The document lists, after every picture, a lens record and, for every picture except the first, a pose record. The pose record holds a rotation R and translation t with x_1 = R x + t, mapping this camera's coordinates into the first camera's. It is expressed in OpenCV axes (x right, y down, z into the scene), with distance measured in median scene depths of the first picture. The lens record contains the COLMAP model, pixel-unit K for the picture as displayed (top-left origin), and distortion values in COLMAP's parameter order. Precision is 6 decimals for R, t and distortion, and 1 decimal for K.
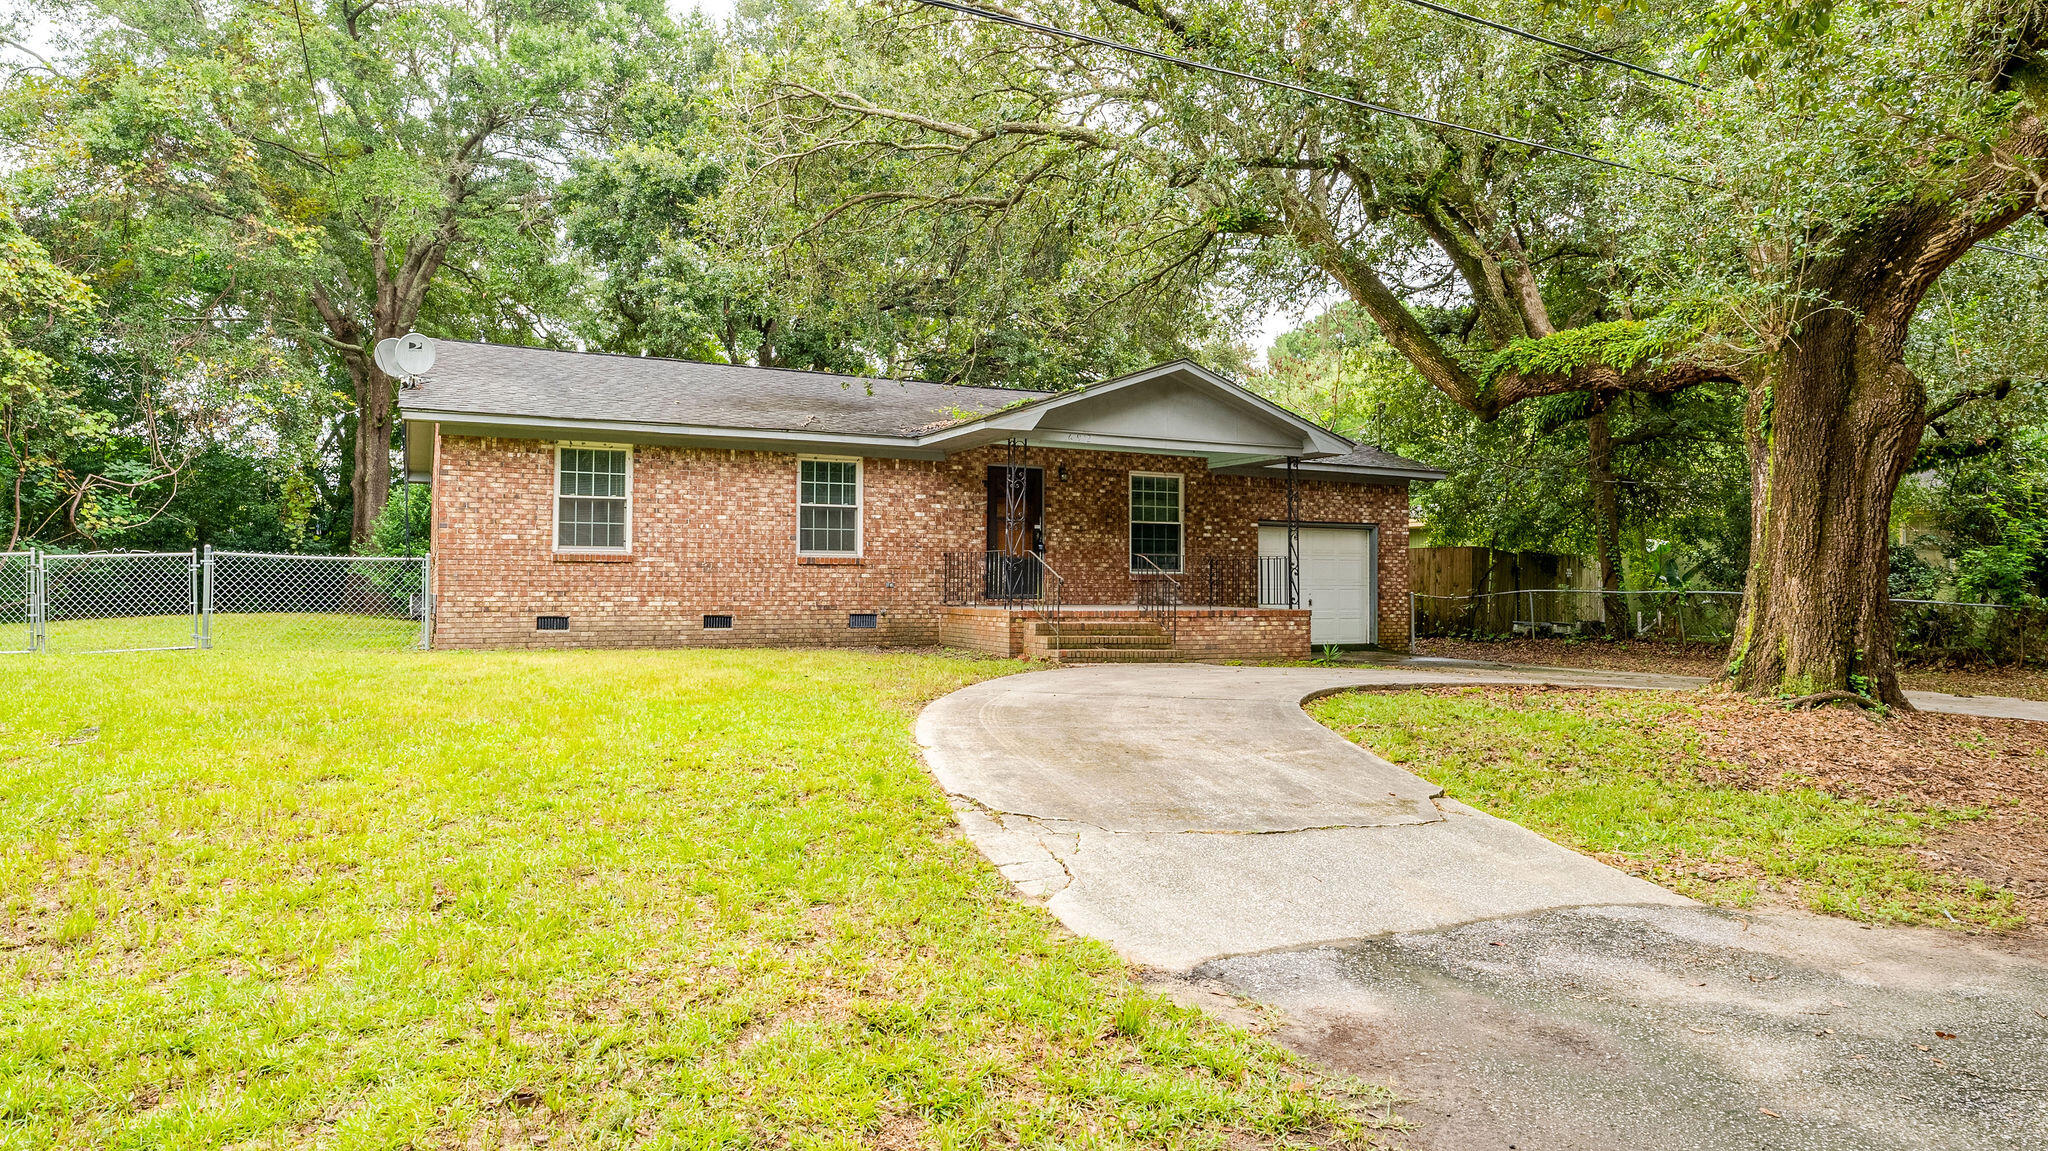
lens RADIAL K [[1233.4, 0, 1017.0], [0, 1233.4, 574.2], [0, 0, 1]] dist [-0.005856, -0.000382]
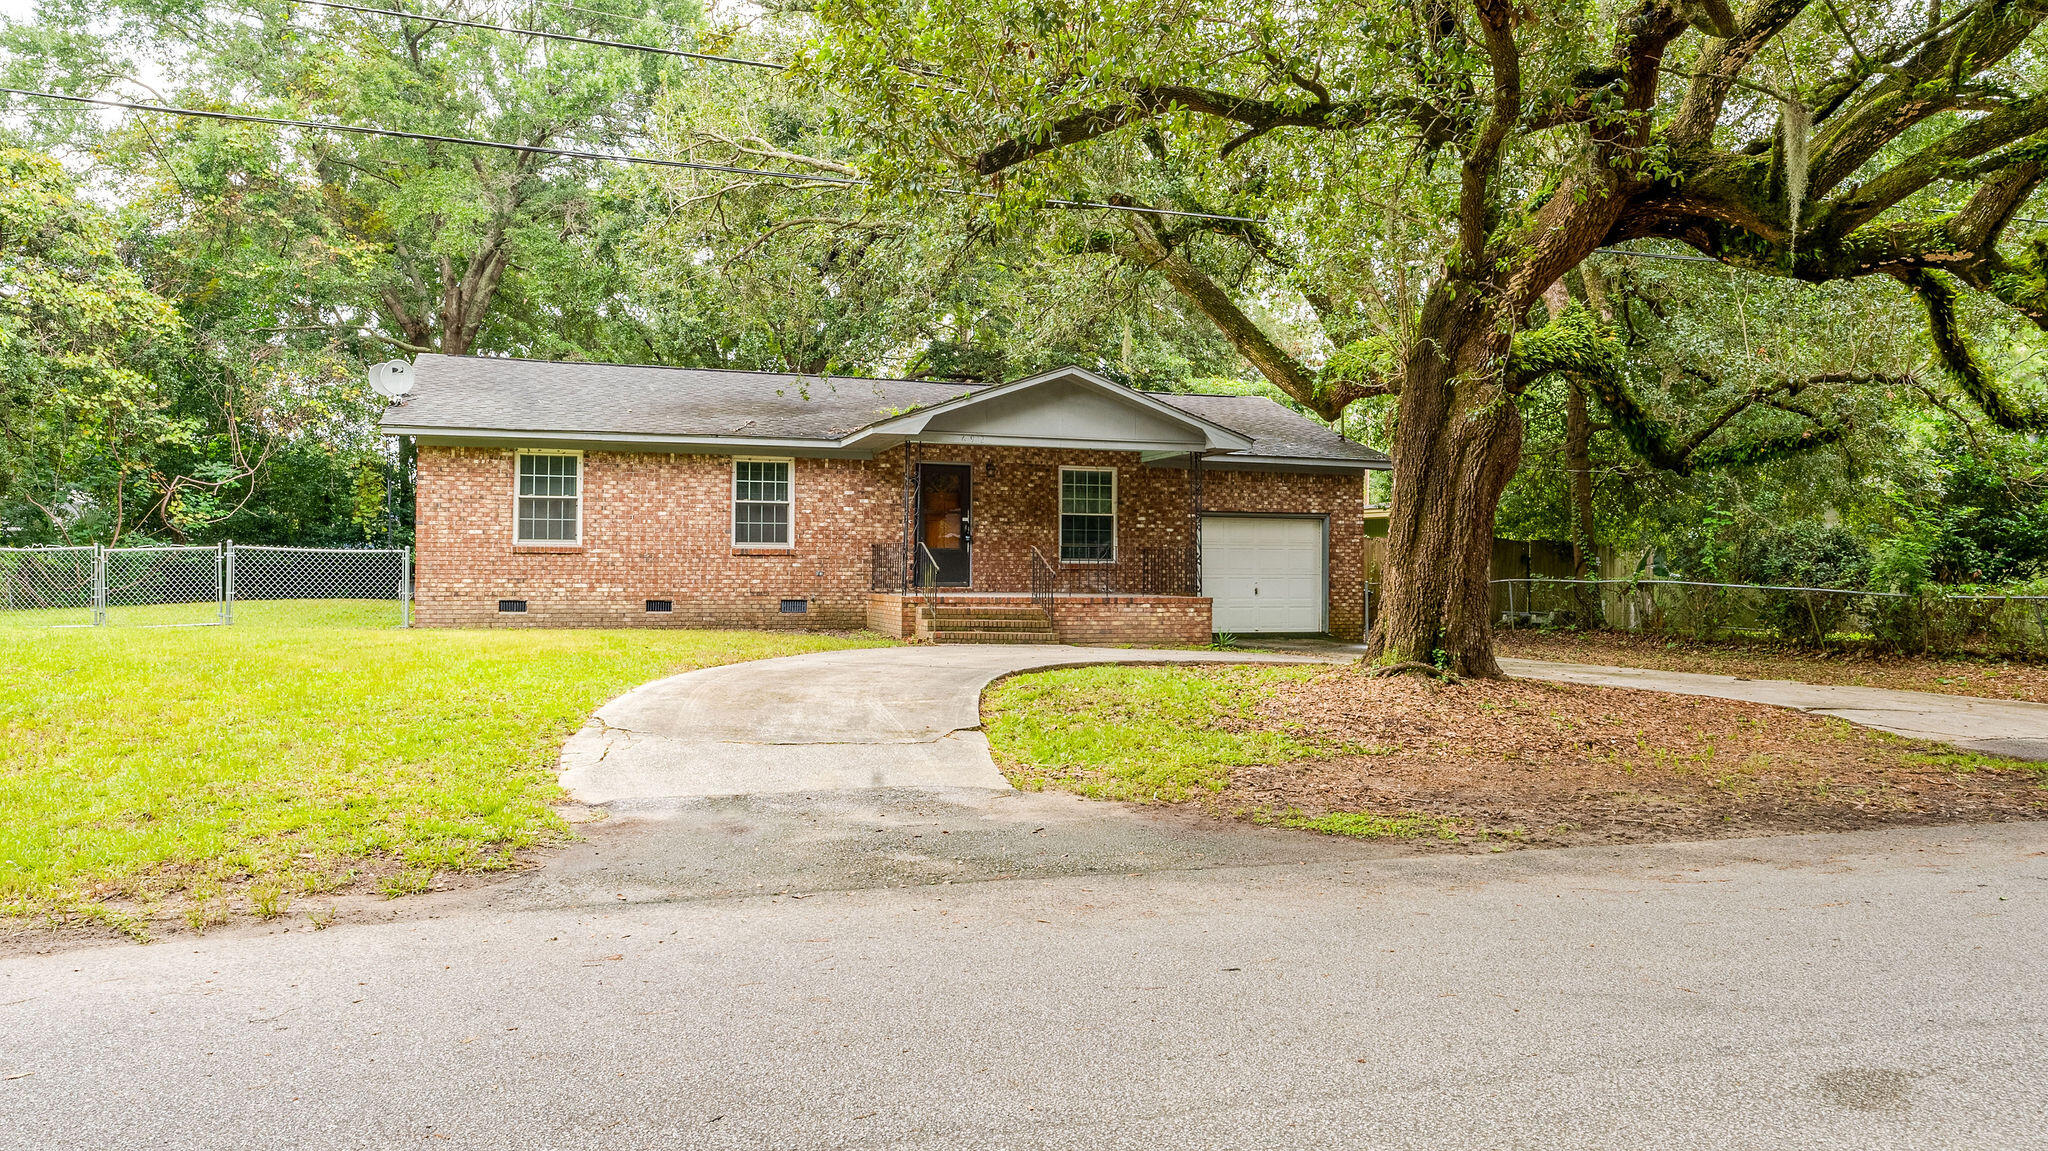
lens RADIAL K [[1383.2, 0, 1017.6], [0, 1383.2, 575.0], [0, 0, 1]] dist [-0.004863, -0.004264]
pose [[0.990240, 0.000784, -0.139373, 0.246673], [0.000456, 0.999961, 0.008868, -0.000873], [0.139374, -0.008845, 0.990200, -0.198612]]
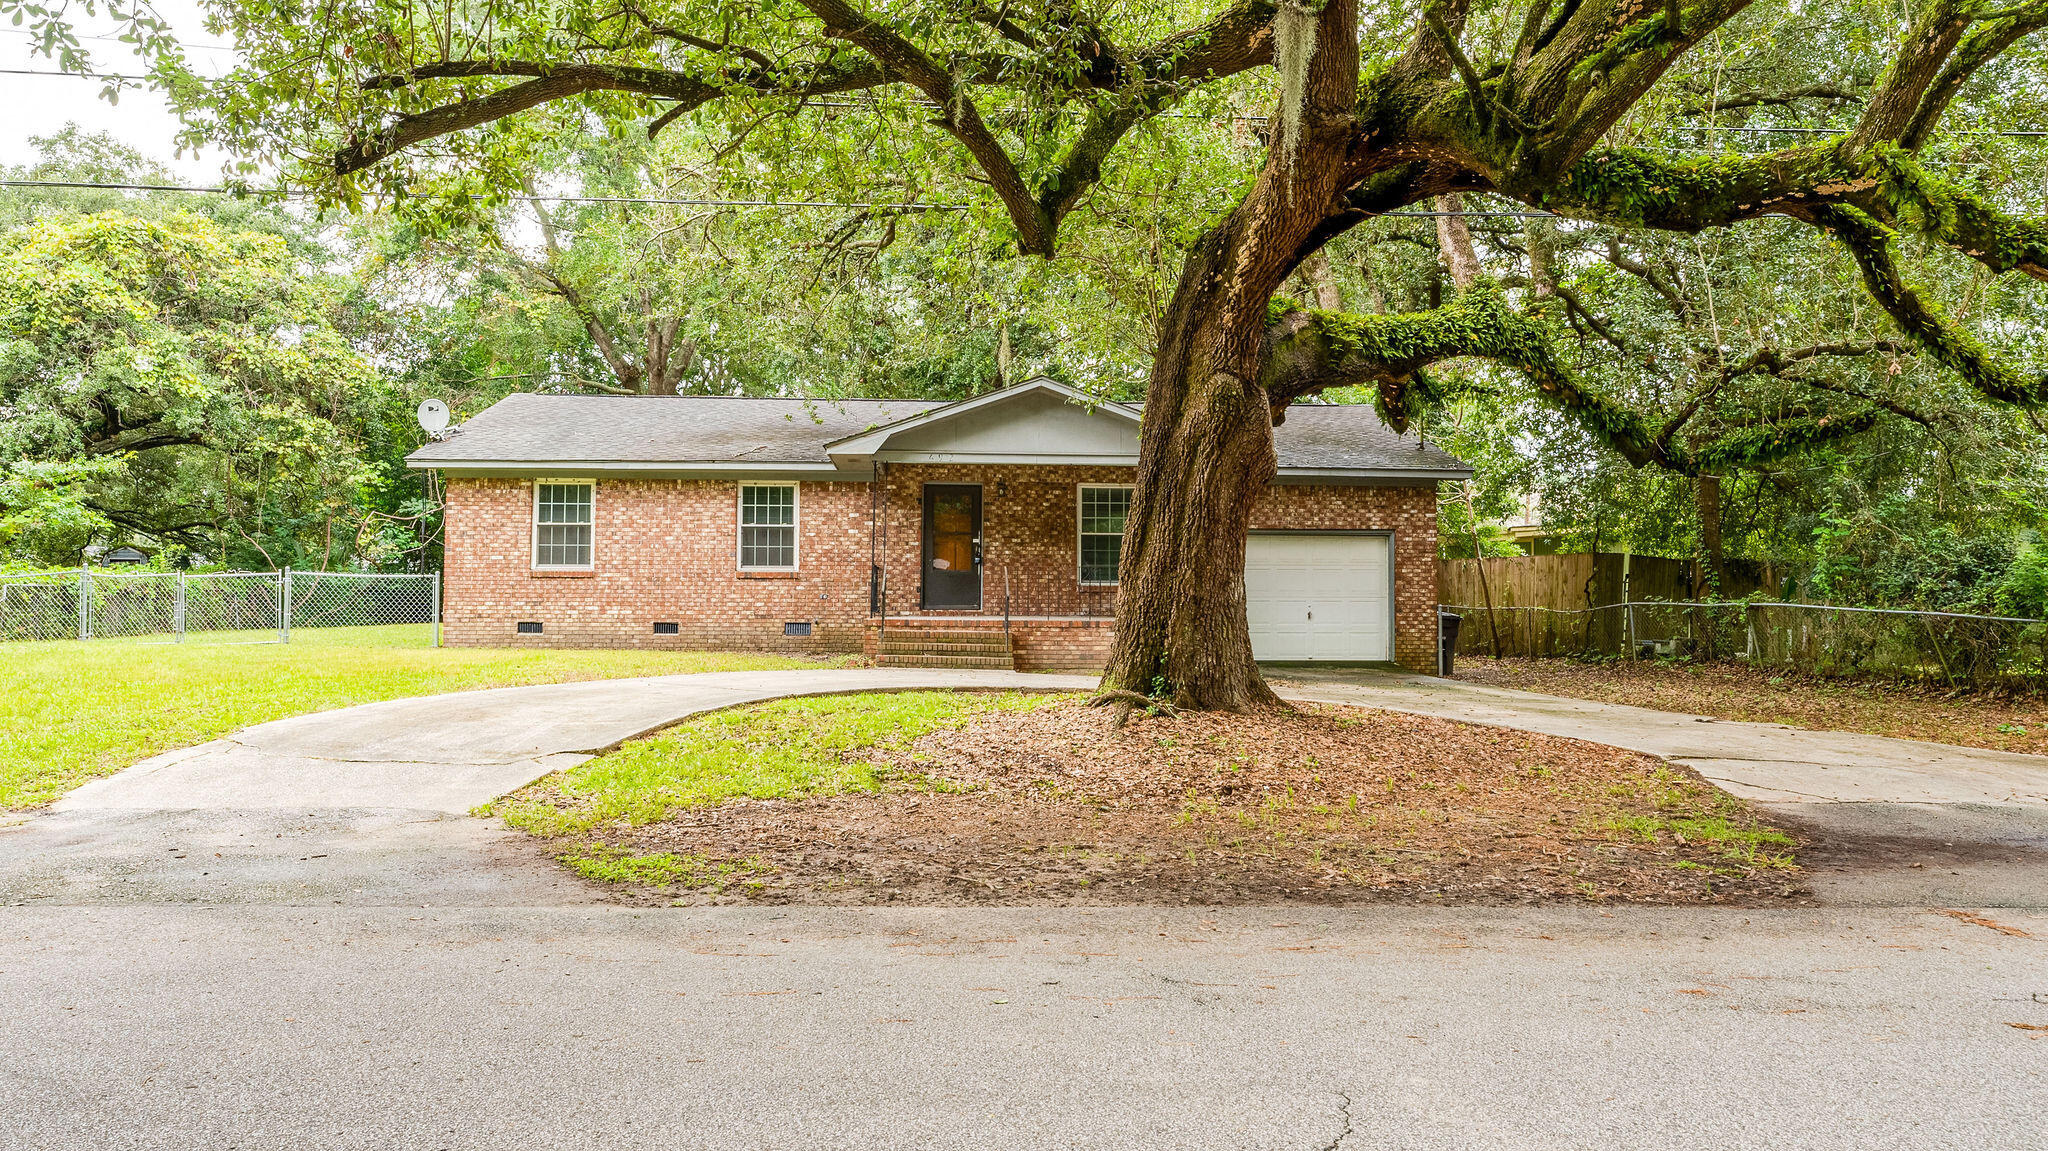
lens RADIAL K [[1383.2, 0, 1014.7], [0, 1383.2, 571.0], [0, 0, 1]] dist [-0.004863, -0.004264]
pose [[0.919023, -0.009022, -0.394100, 0.546157], [0.003462, 0.999884, -0.014816, 0.005021], [0.394188, 0.012252, 0.918948, -0.066296]]
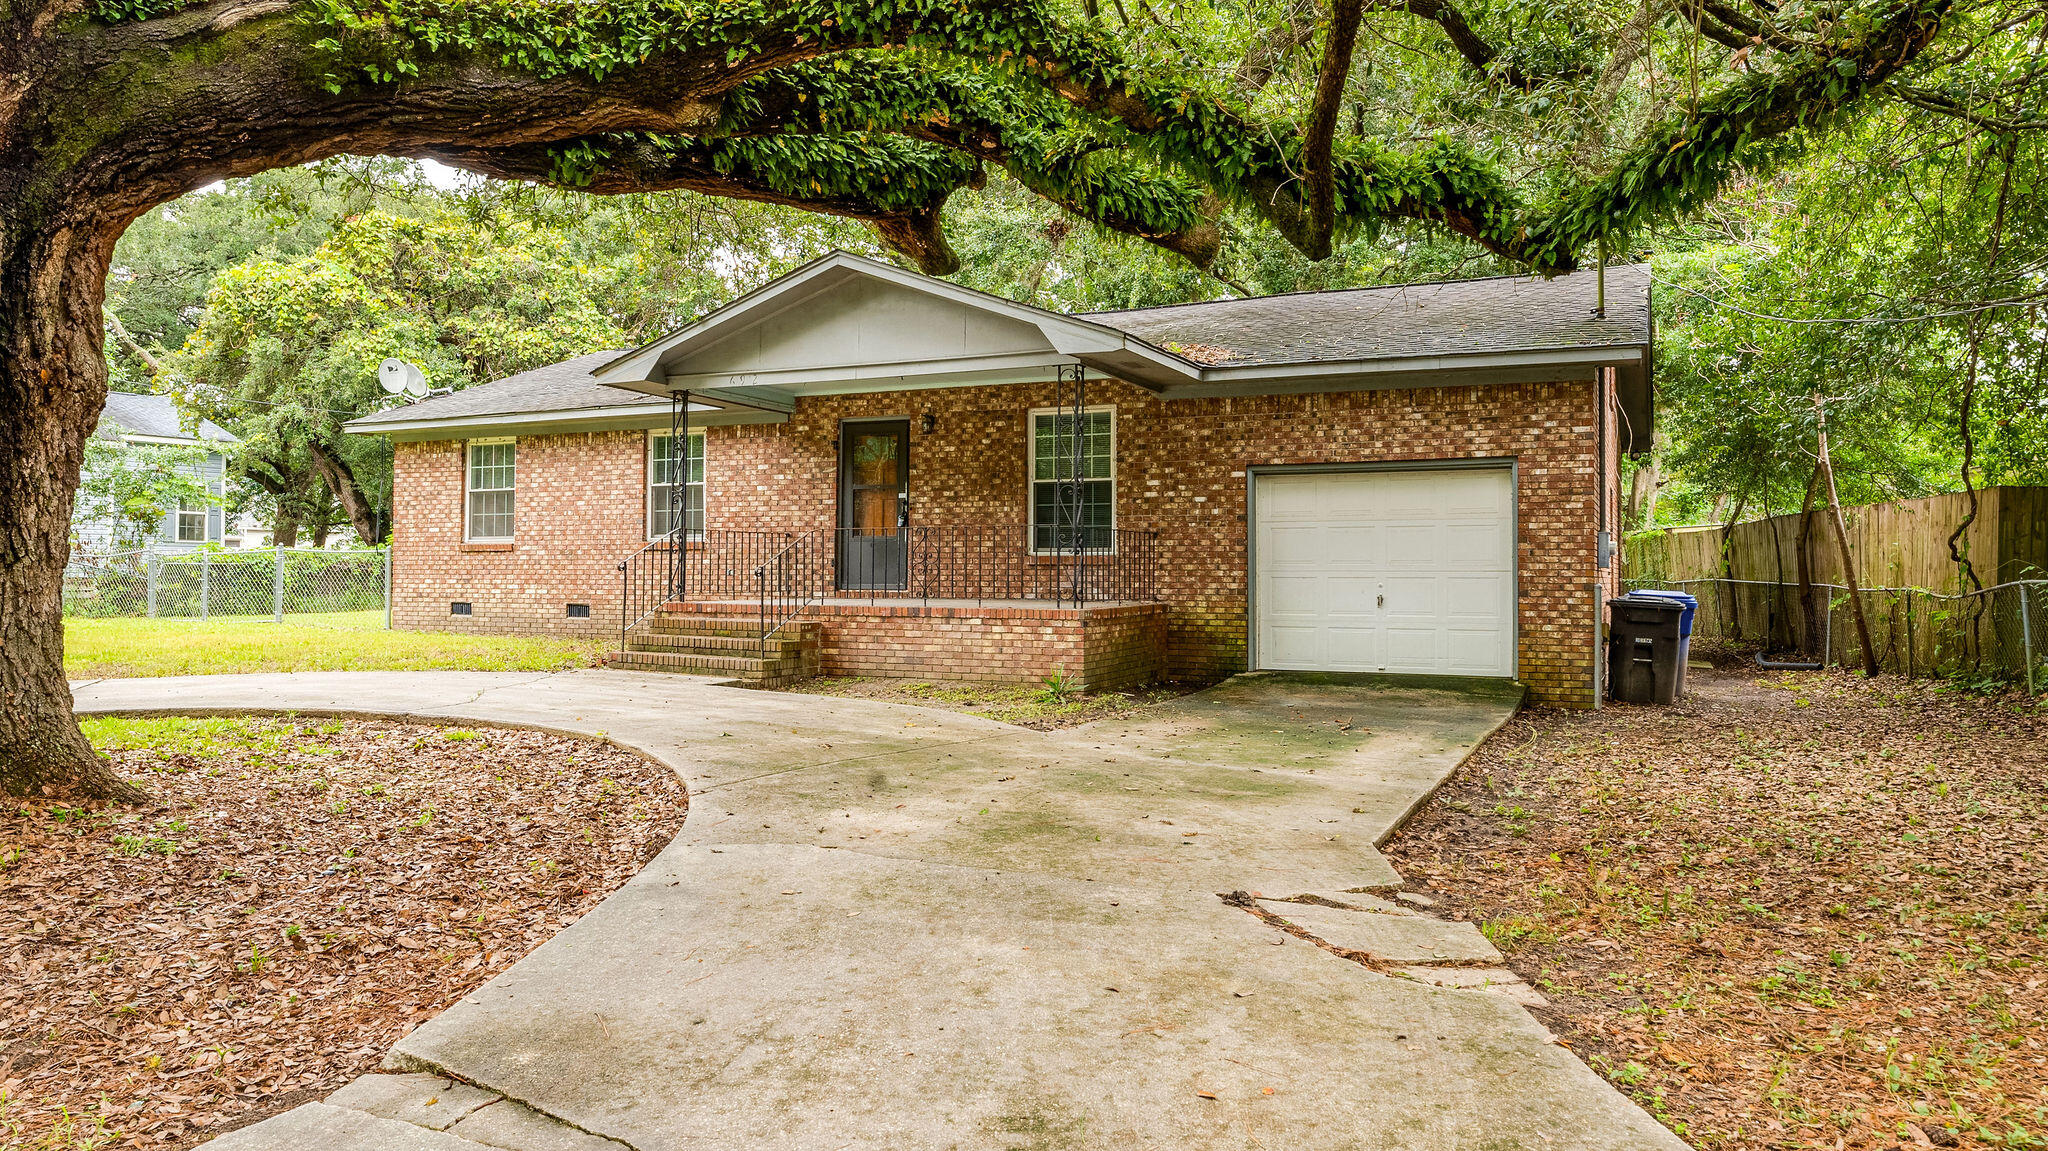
lens RADIAL K [[1383.2, 0, 1014.8], [0, 1383.2, 562.1], [0, 0, 1]] dist [-0.004863, -0.004264]
pose [[0.623566, -0.010123, -0.781705, 0.784606], [0.007603, 0.999947, -0.006884, 0.009829], [0.781734, -0.001651, 0.623610, 0.560226]]
